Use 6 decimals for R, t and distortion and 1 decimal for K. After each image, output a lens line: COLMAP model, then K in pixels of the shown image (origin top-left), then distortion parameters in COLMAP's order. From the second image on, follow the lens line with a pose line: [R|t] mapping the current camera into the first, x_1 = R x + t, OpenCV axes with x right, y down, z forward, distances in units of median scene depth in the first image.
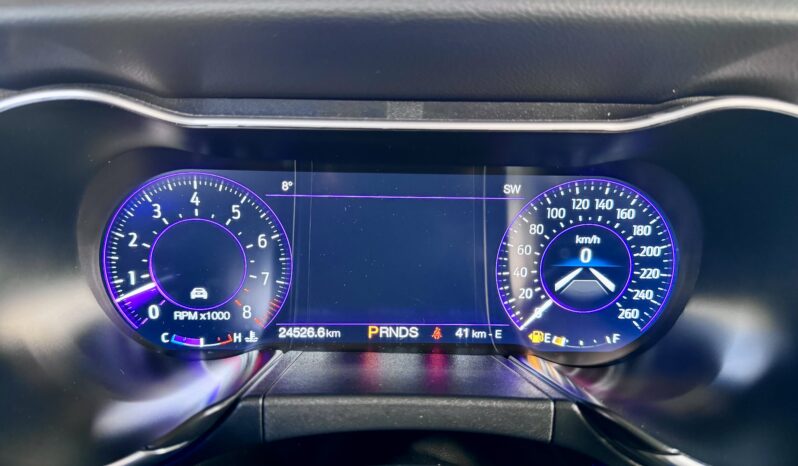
lens RADIAL K [[591.0, 0, 414.3], [0, 591.0, 231.8], [0, 0, 1]] dist [0.033874, -0.003083]
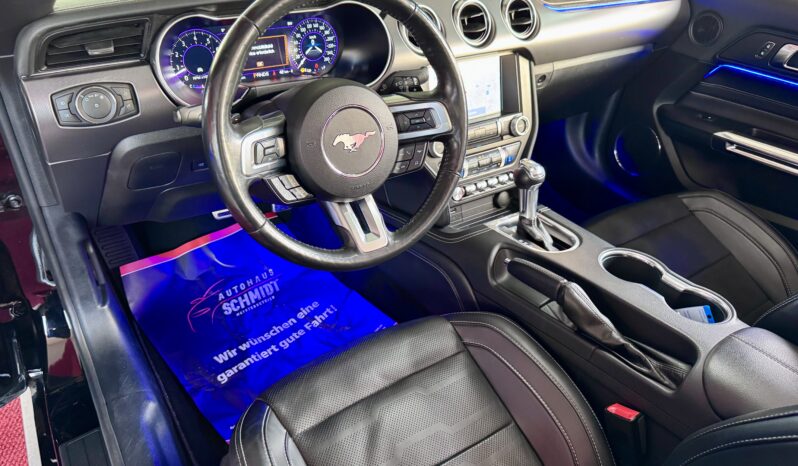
lens RADIAL K [[567.2, 0, 399.0], [0, 567.2, 233.0], [0, 0, 1]] dist [-0.002925, -0.004906]
pose [[0.852102, -0.270553, 0.448022, -1.012851], [0.107662, 0.928326, 0.355835, -0.046251], [-0.512183, -0.254973, 0.820157, -2.127793]]
